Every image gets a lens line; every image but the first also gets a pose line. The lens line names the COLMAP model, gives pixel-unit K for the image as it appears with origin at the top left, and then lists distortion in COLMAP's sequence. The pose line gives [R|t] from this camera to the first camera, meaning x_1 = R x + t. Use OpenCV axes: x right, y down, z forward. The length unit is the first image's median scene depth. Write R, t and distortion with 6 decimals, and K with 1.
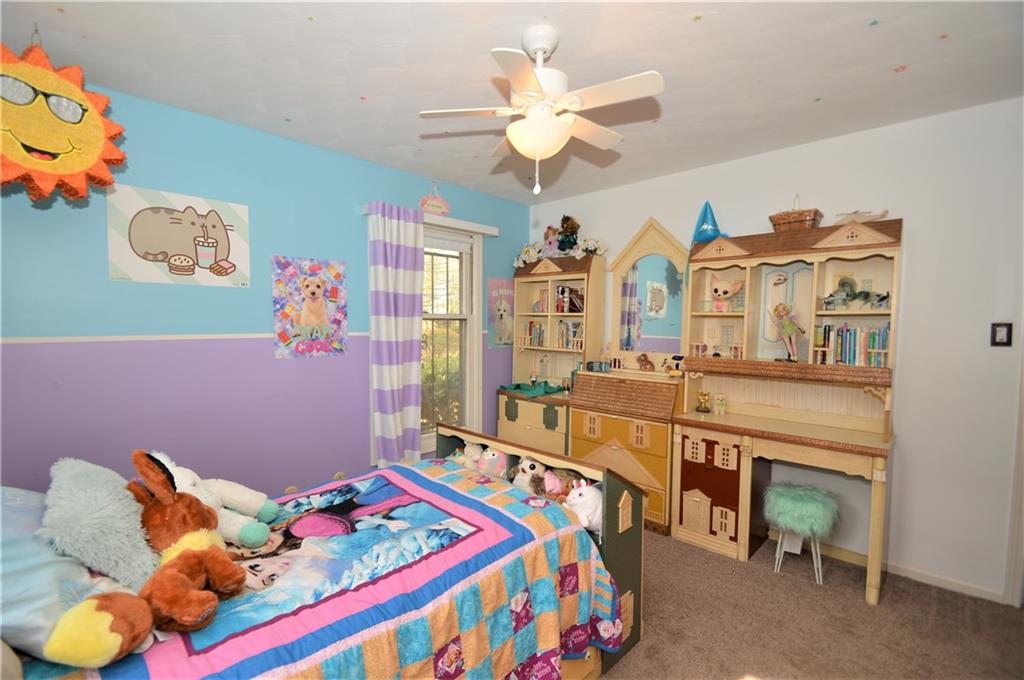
lens RADIAL K [[458.5, 0, 493.9], [0, 458.5, 342.8], [0, 0, 1]] dist [-0.000861, -0.001131]
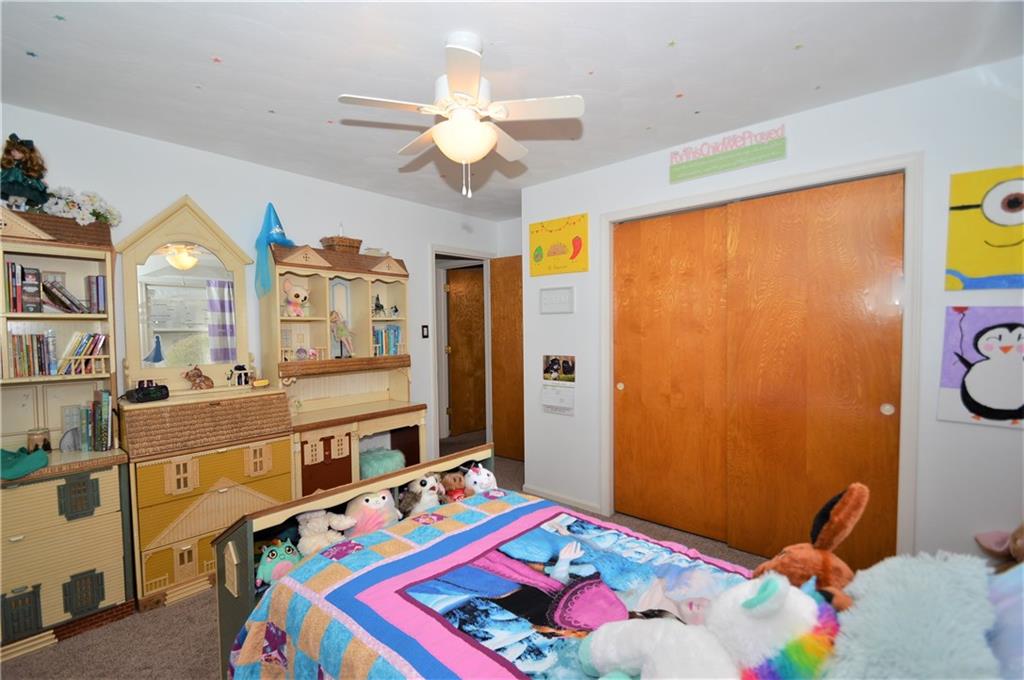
lens RADIAL K [[458.5, 0, 493.9], [0, 458.5, 342.8], [0, 0, 1]] dist [-0.000861, -0.001131]
pose [[-0.059386, -0.040235, 0.997424, -0.599203], [0.057062, 0.997417, 0.043632, -0.029937], [-0.996603, 0.059507, -0.056936, 0.657012]]
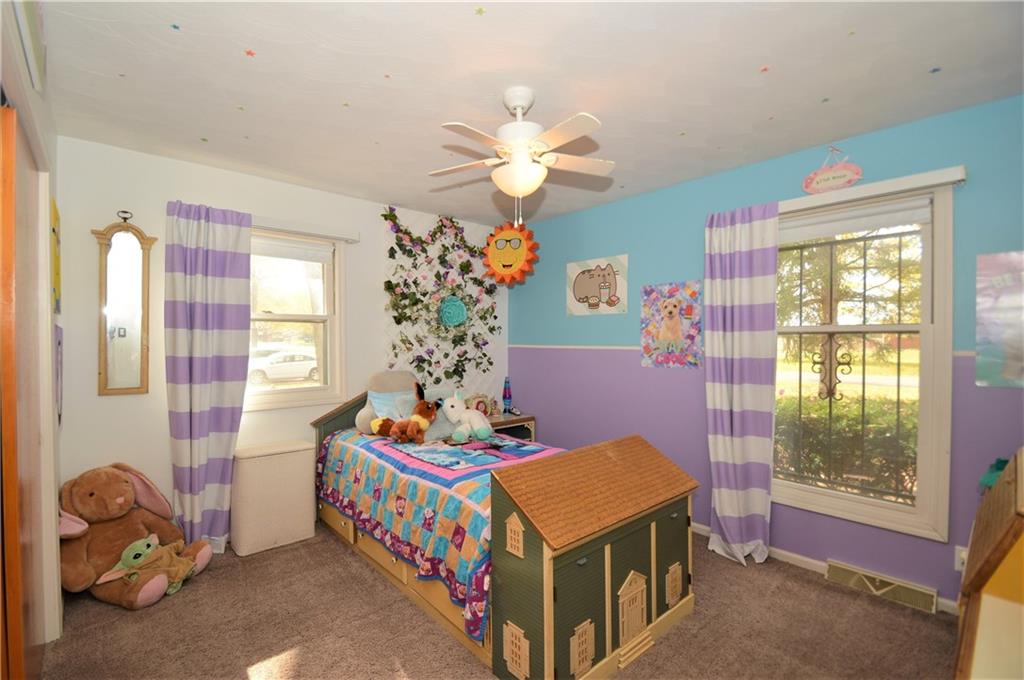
lens RADIAL K [[458.5, 0, 493.9], [0, 458.5, 342.8], [0, 0, 1]] dist [-0.000861, -0.001131]
pose [[-0.067264, 0.003353, -0.997730, 0.822721], [-0.044128, 0.999006, 0.006333, -0.020666], [0.996759, 0.044454, -0.067050, 0.664892]]
